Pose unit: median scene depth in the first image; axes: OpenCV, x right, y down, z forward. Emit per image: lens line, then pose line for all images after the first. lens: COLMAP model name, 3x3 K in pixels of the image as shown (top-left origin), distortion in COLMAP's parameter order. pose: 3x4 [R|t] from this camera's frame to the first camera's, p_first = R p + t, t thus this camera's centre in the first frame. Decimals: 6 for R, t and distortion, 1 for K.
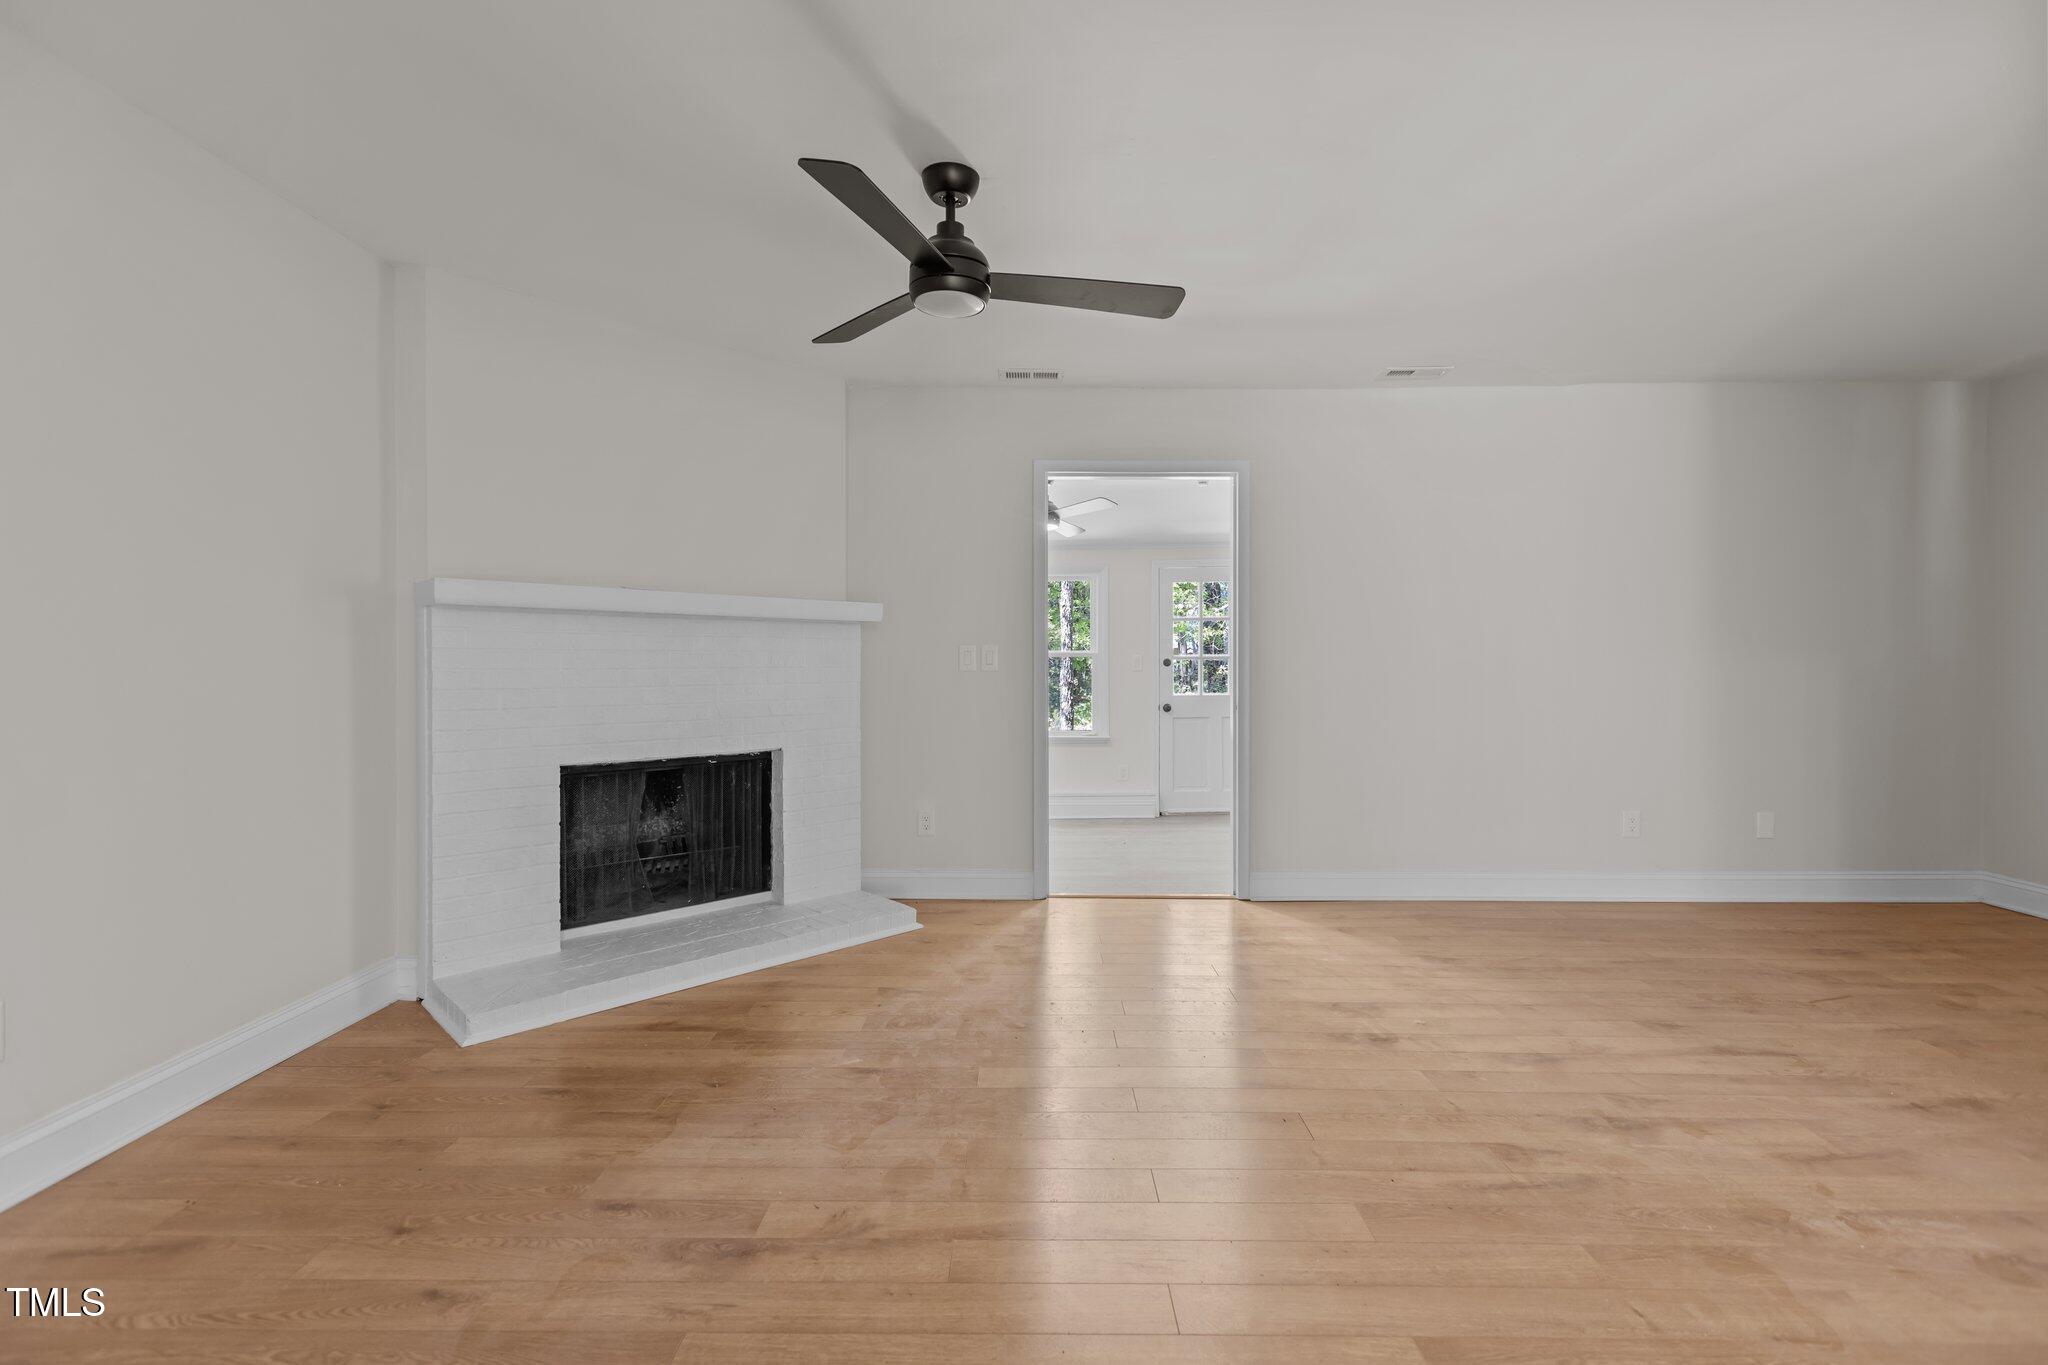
lens RADIAL K [[916.1, 0, 1011.6], [0, 916.1, 676.0], [0, 0, 1]] dist [0.002612, -0.000396]
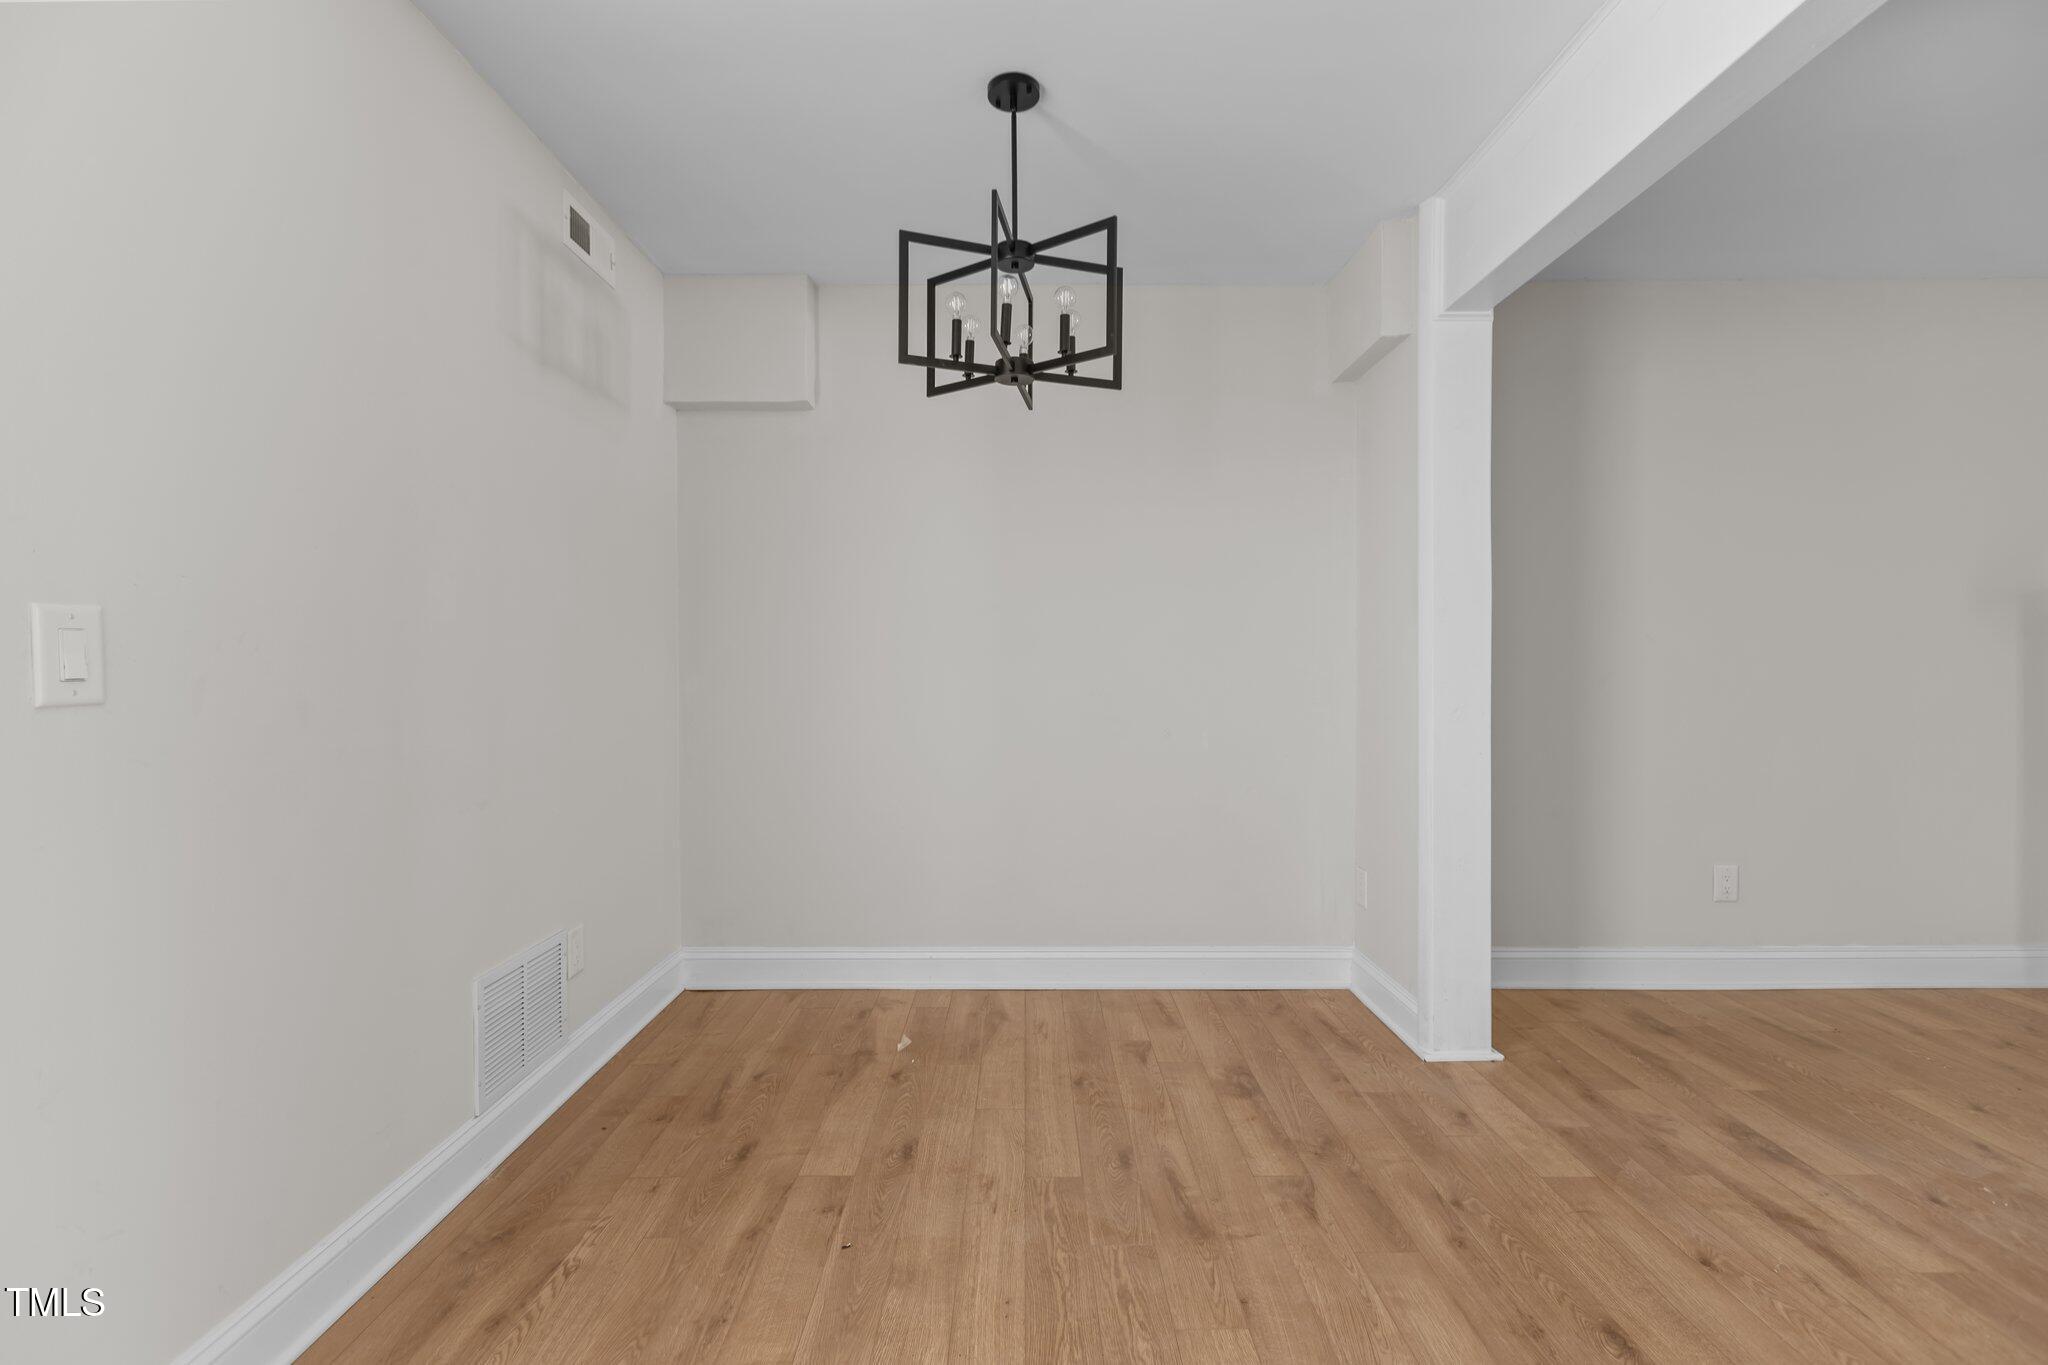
lens RADIAL K [[916.1, 0, 1034.2], [0, 916.1, 680.0], [0, 0, 1]] dist [0.002612, -0.000396]
pose [[0.022752, 0.013038, -0.999656, 0.447594], [-0.012828, 0.999836, 0.012748, 0.009634], [0.999659, 0.012533, 0.022916, -0.270213]]
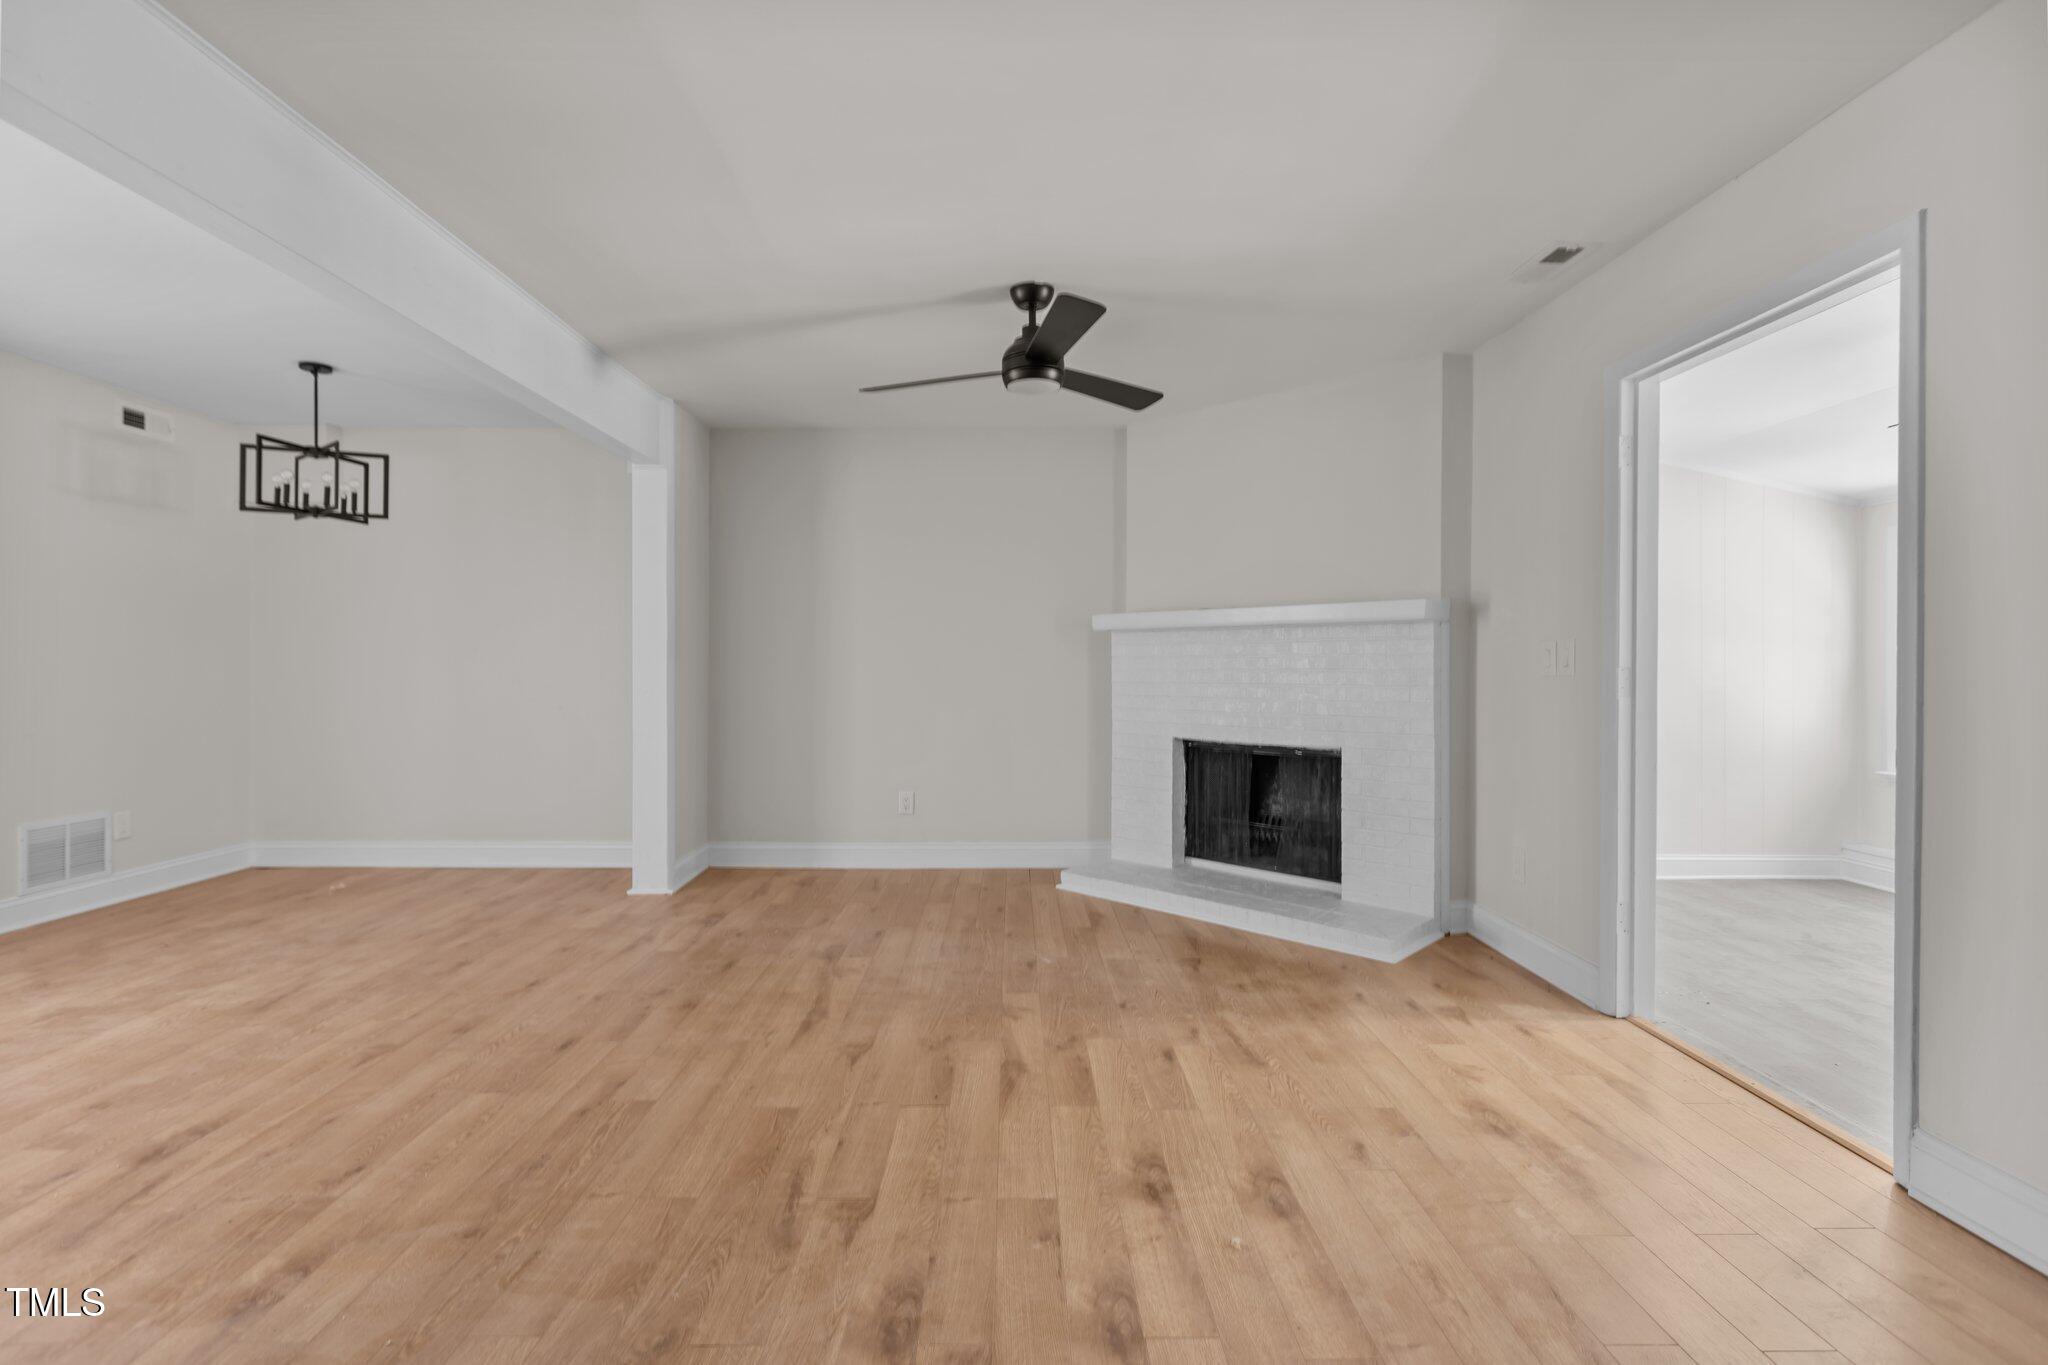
lens RADIAL K [[916.1, 0, 1028.2], [0, 916.1, 678.9], [0, 0, 1]] dist [0.002612, -0.000396]
pose [[0.028363, 0.013001, -0.999513, 1.321837], [-0.016530, 0.999785, 0.012536, -0.012665], [0.999461, 0.016166, 0.028572, 1.043928]]
